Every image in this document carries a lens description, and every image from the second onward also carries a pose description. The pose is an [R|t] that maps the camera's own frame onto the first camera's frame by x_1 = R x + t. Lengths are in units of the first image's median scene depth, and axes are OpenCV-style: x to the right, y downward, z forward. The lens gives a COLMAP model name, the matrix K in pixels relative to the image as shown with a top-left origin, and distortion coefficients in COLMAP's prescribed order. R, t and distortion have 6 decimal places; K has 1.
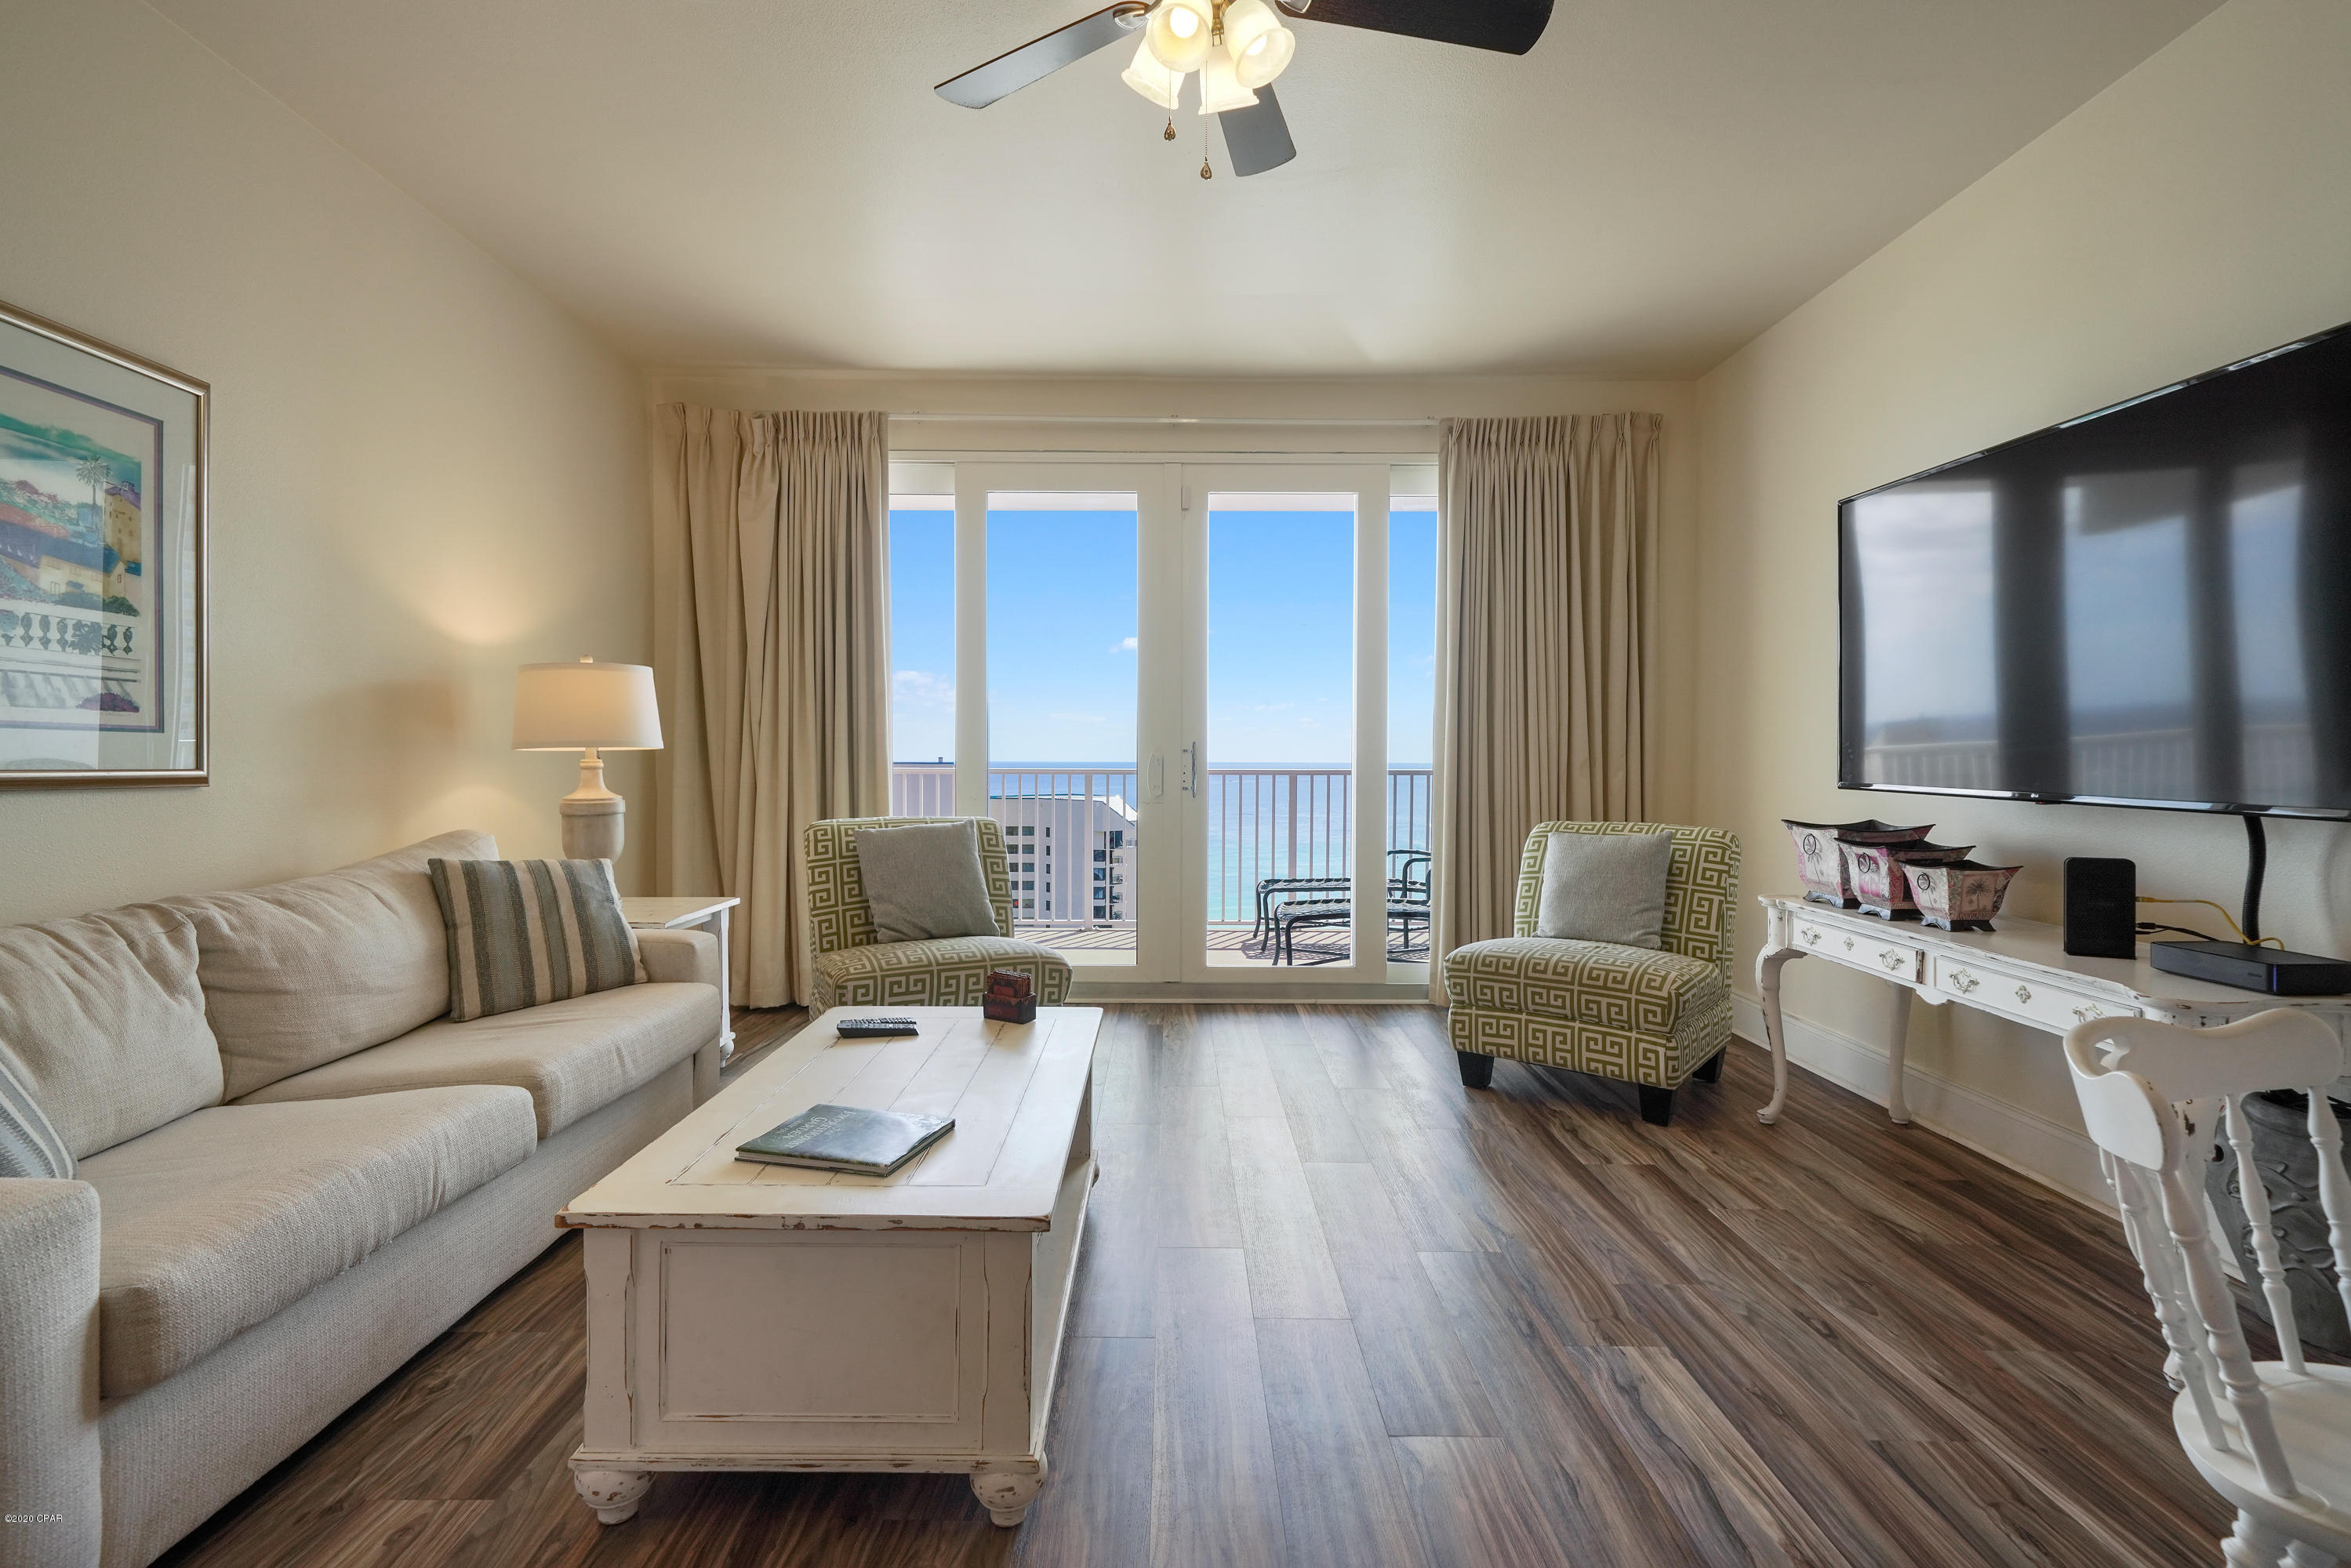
lens RADIAL K [[1100.5, 0, 1171.9], [0, 1100.5, 784.7], [0, 0, 1]] dist [0.003344, 0.008588]
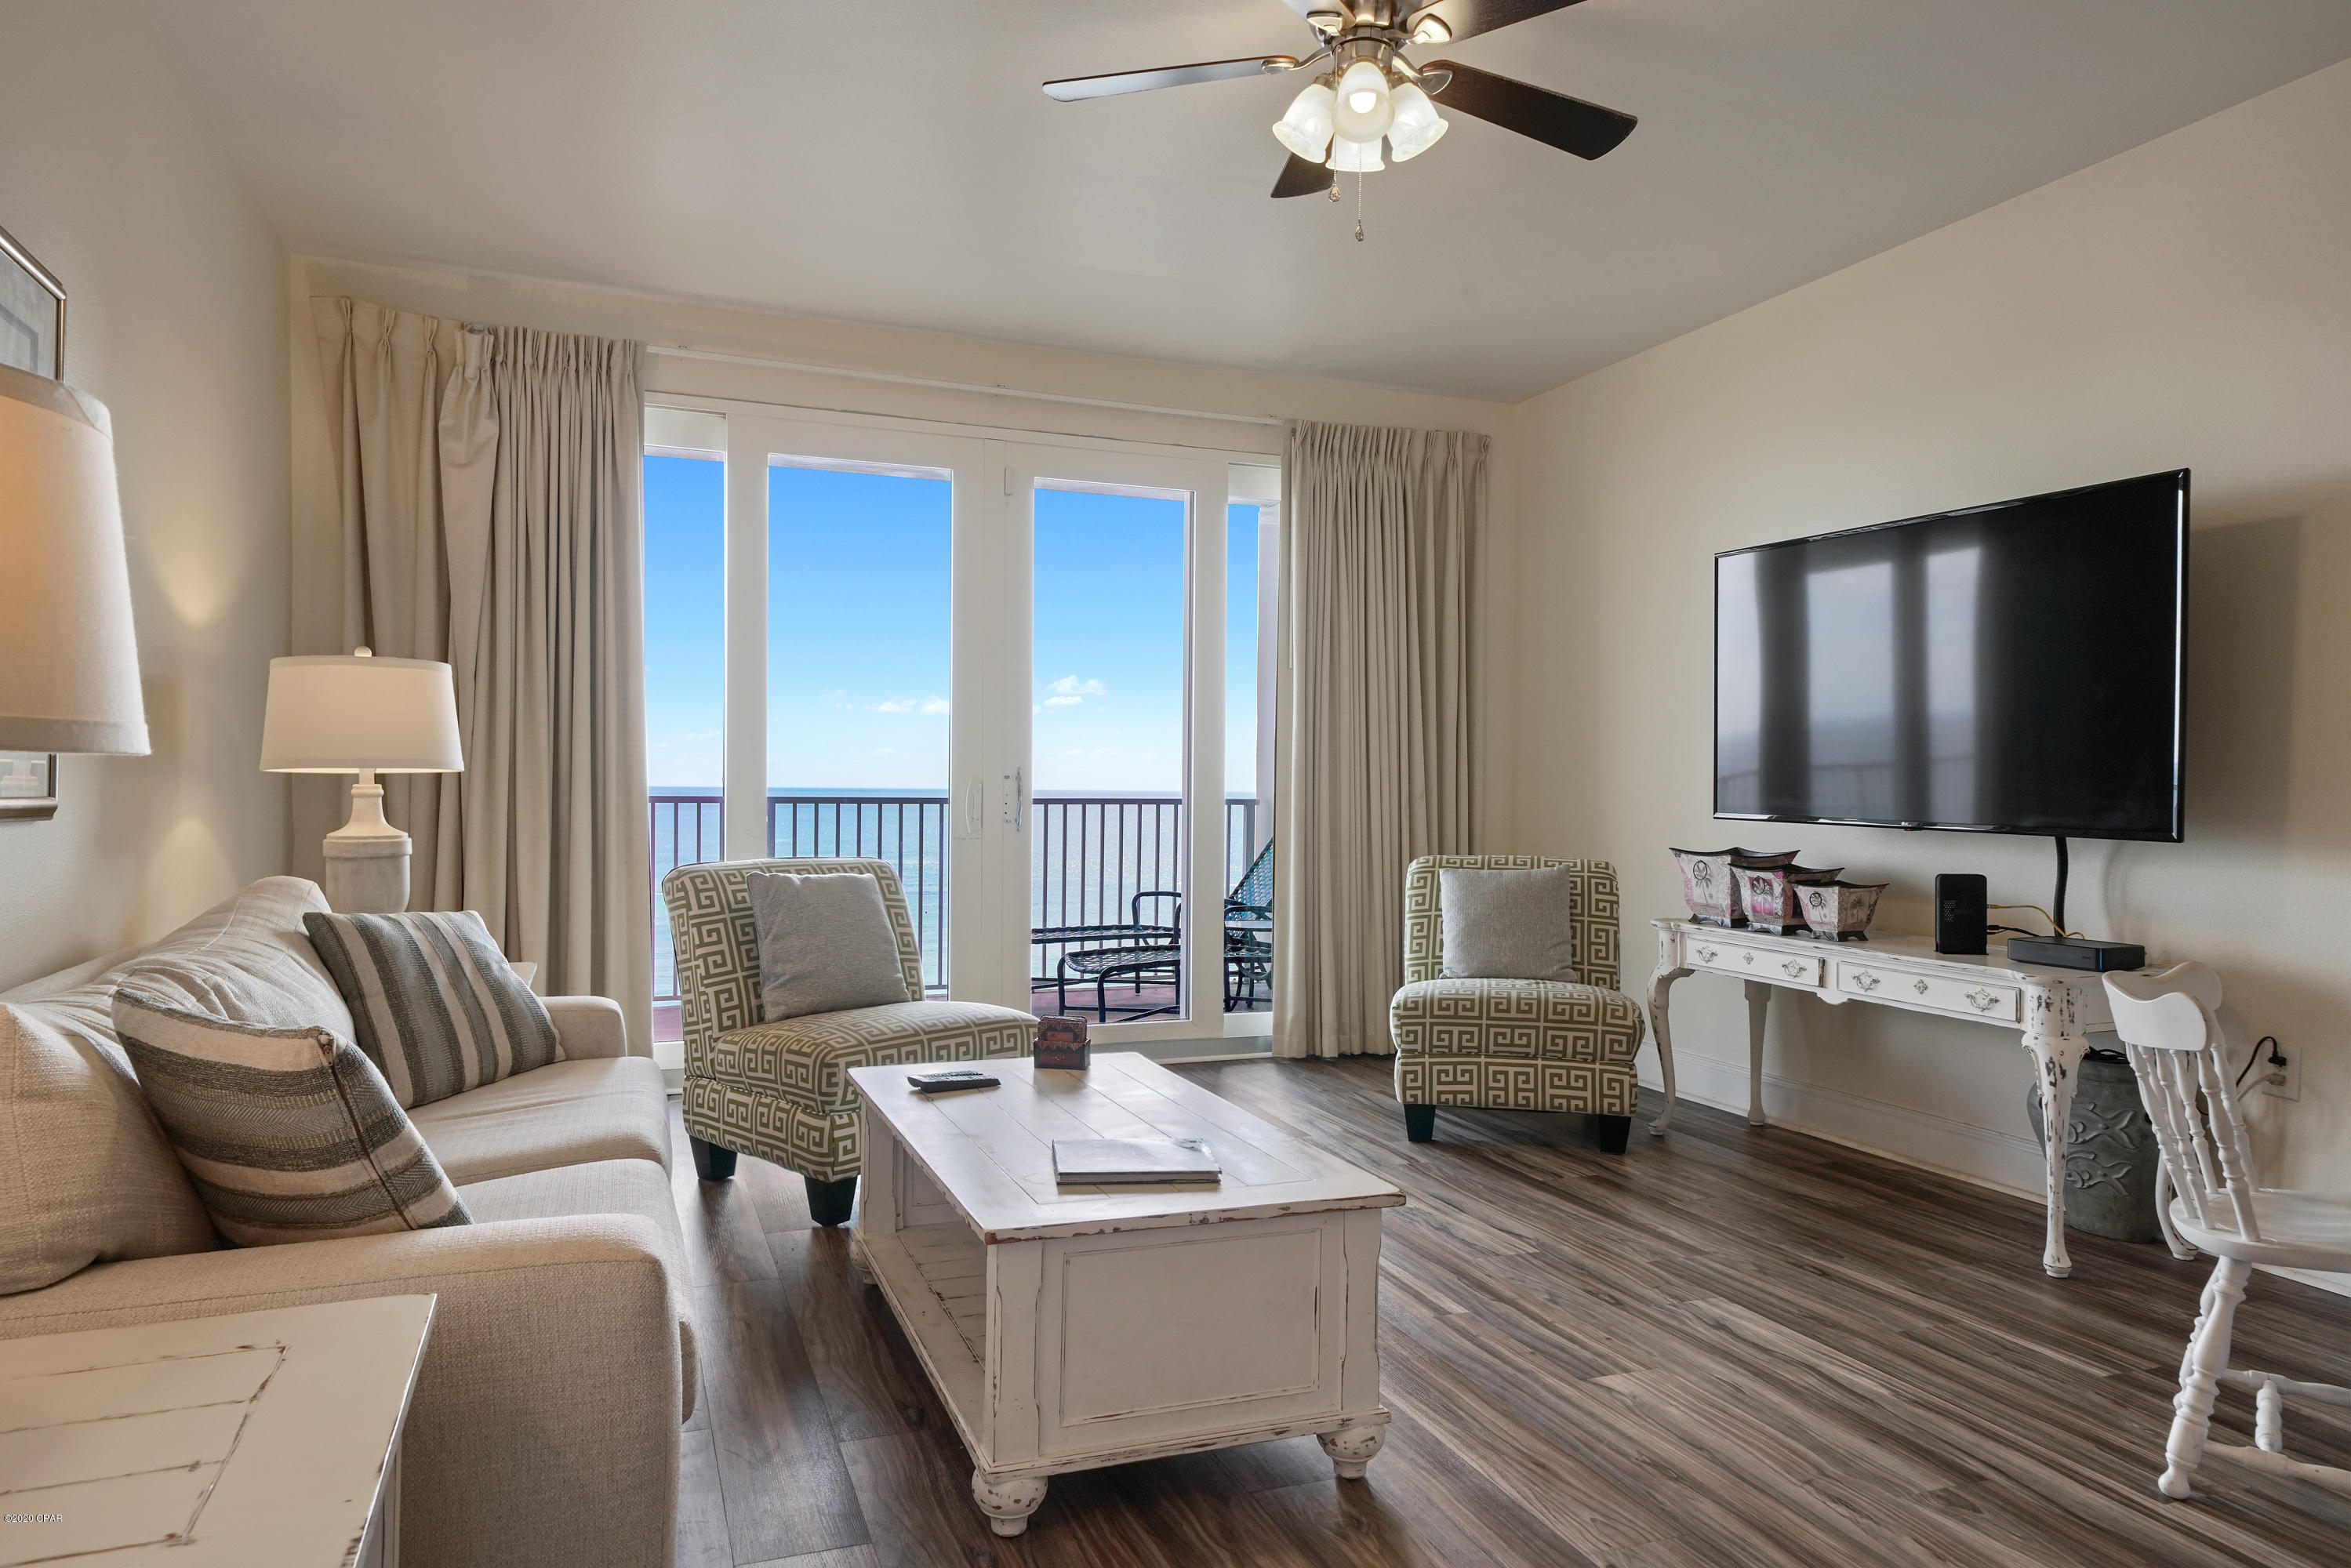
lens RADIAL K [[1461.5, 0, 1169.8], [0, 1461.5, 800.4], [0, 0, 1]] dist [0.034800, -0.000120]
pose [[0.934811, 0.002251, 0.355139, -0.499777], [0.001635, 0.999942, -0.010642, 0.000183], [-0.355142, 0.010529, 0.934753, -0.195071]]
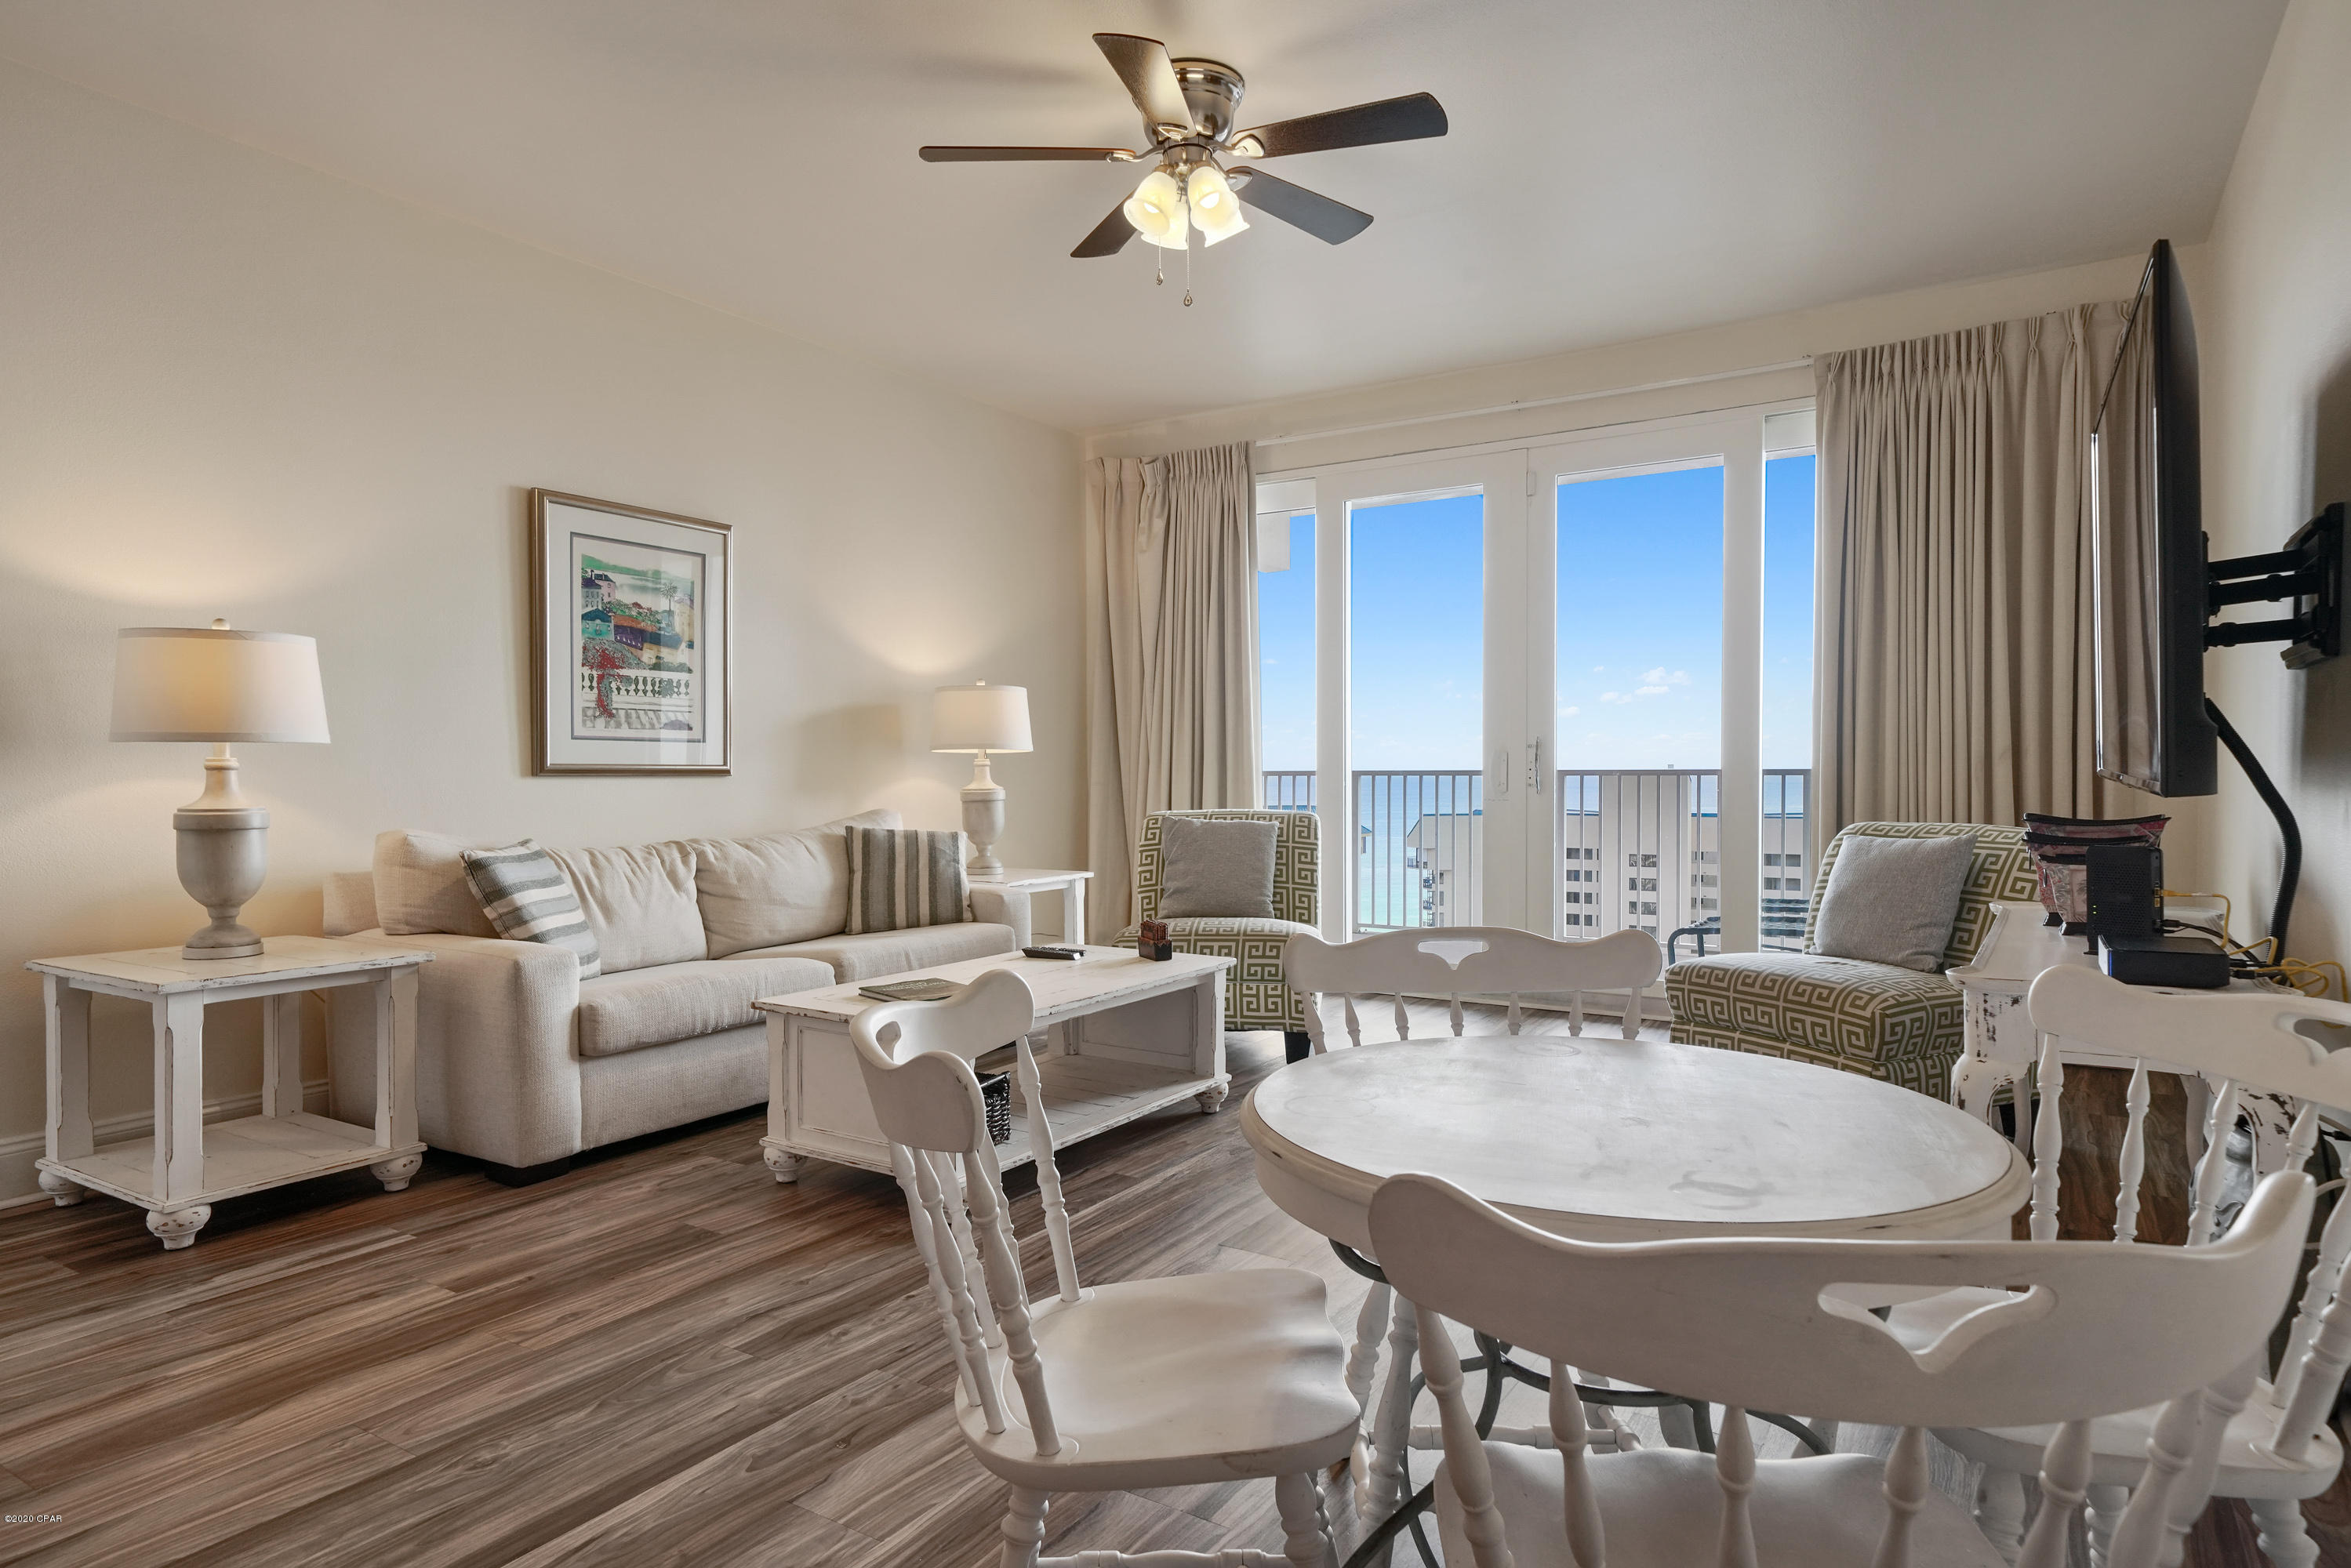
lens RADIAL K [[1353.9, 0, 1175.5], [0, 1353.9, 784.0], [0, 0, 1]] dist [0.090563, 0.000036]
pose [[0.842132, 0.004653, -0.539251, 0.714346], [-0.008820, 0.999948, -0.005146, 0.017751], [0.539199, 0.009090, 0.842129, -0.309769]]
